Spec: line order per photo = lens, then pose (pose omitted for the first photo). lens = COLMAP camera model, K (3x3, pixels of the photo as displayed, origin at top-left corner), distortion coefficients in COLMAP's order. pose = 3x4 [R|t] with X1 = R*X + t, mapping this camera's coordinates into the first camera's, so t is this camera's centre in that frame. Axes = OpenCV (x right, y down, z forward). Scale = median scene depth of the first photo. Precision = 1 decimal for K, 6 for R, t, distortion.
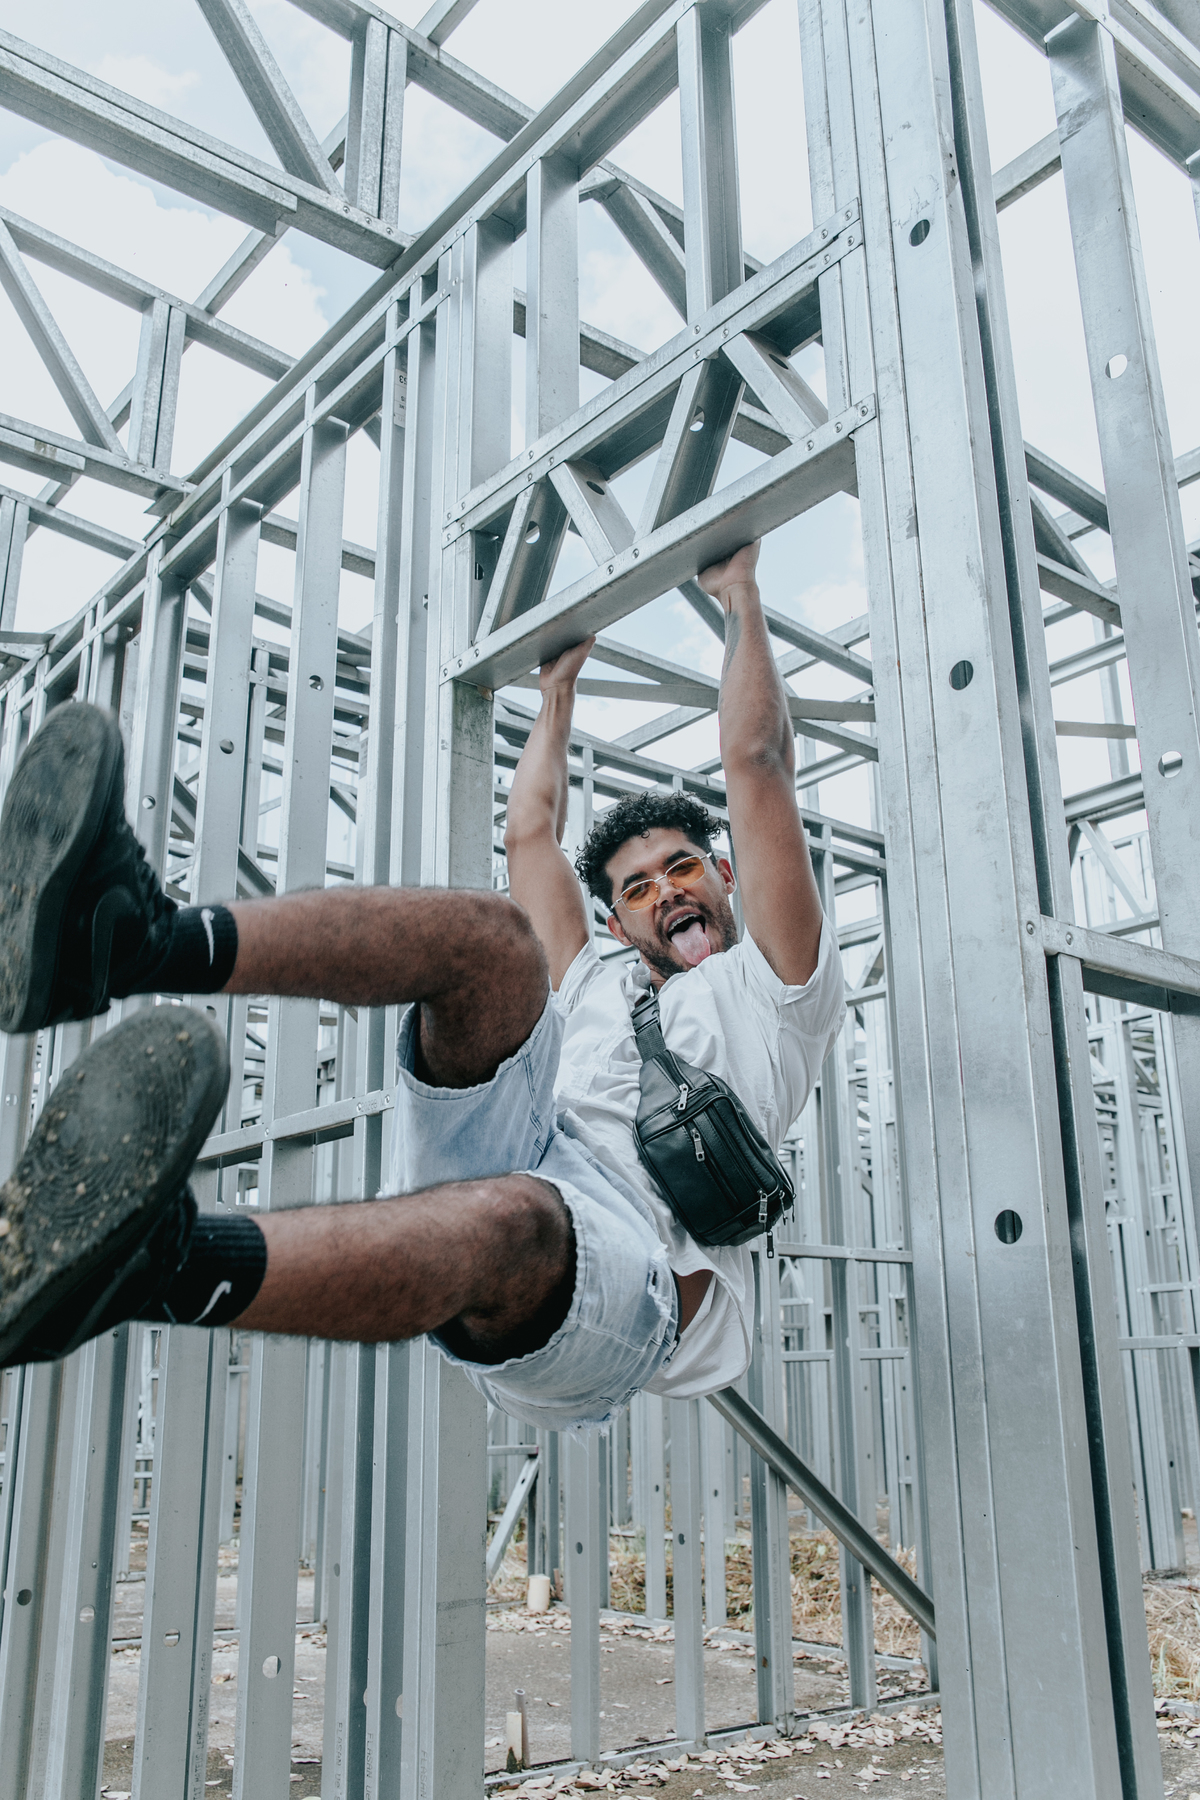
lens RADIAL K [[1545.4, 0, 600.0], [0, 1545.4, 900.0], [0, 0, 1]] dist [-0.085888, 0.093568]
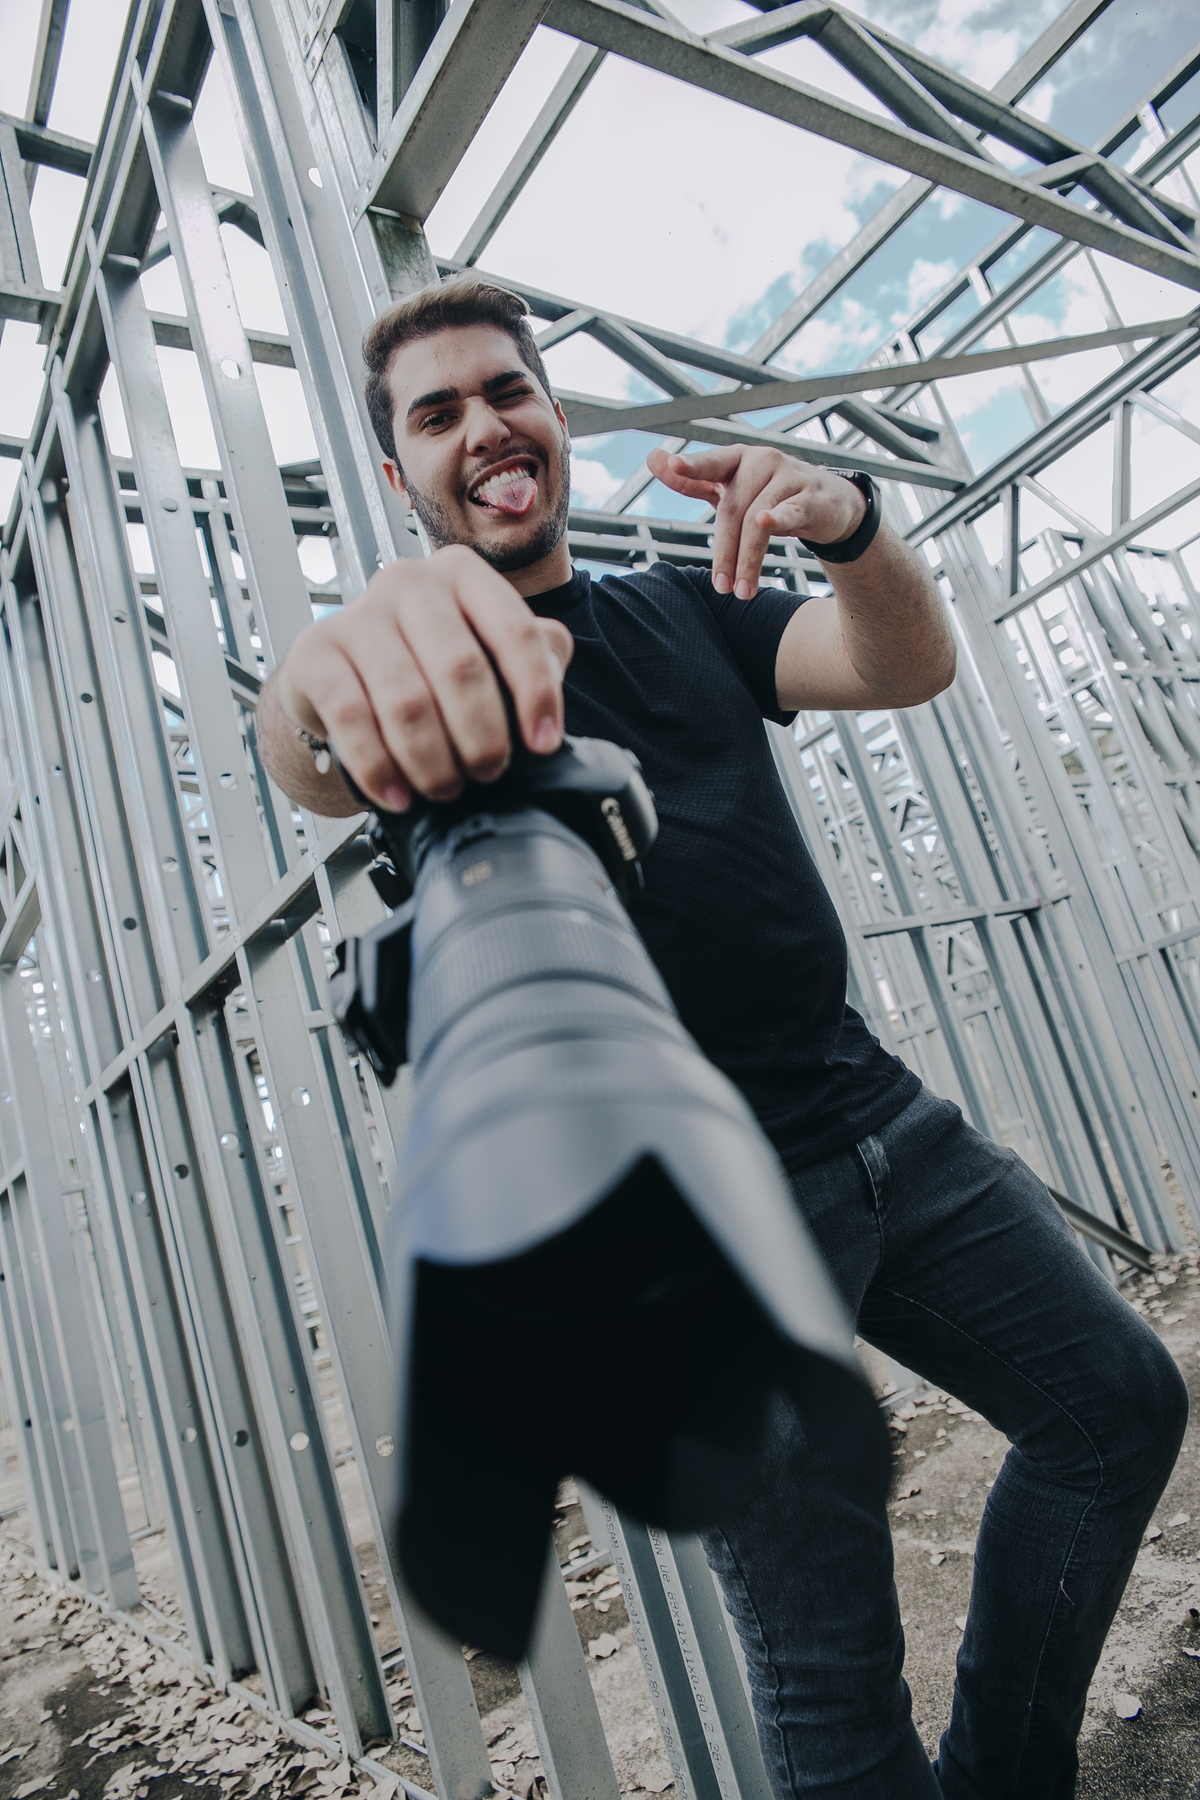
lens RADIAL K [[1214.8, 0, 600.0], [0, 1214.8, 900.0], [0, 0, 1]] dist [-0.115541, 0.081073]
pose [[0.960631, -0.277287, -0.017310, -0.058755], [0.277722, 0.956696, 0.087194, 0.149149], [-0.007617, -0.088569, 0.996041, 0.322092]]
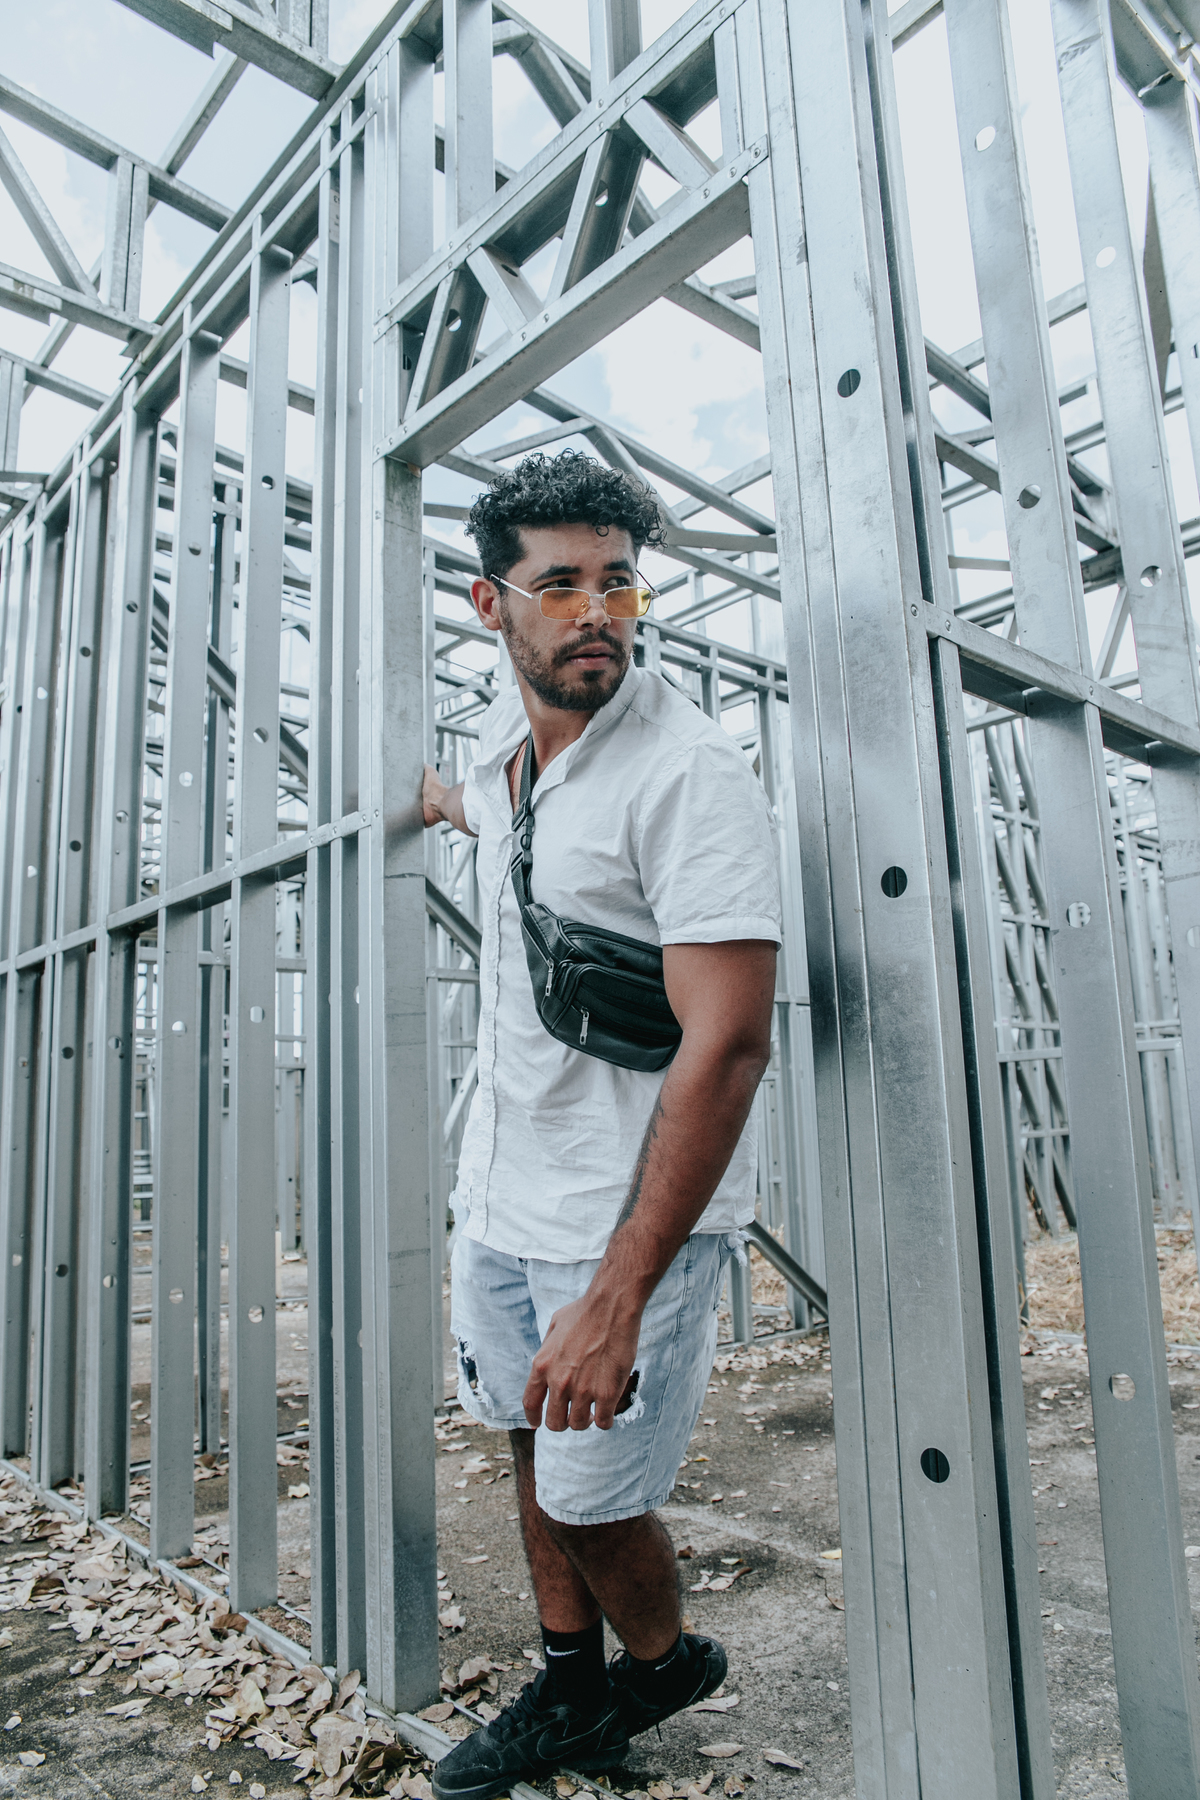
lens RADIAL K [[1214.8, 0, 600.0], [0, 1214.8, 900.0], [0, 0, 1]] dist [-0.115541, 0.081073]
pose [[0.998385, -0.016882, 0.054251, 0.006665], [0.010116, 0.992400, 0.122638, 0.060911], [-0.055909, -0.121892, 0.990968, 0.084676]]
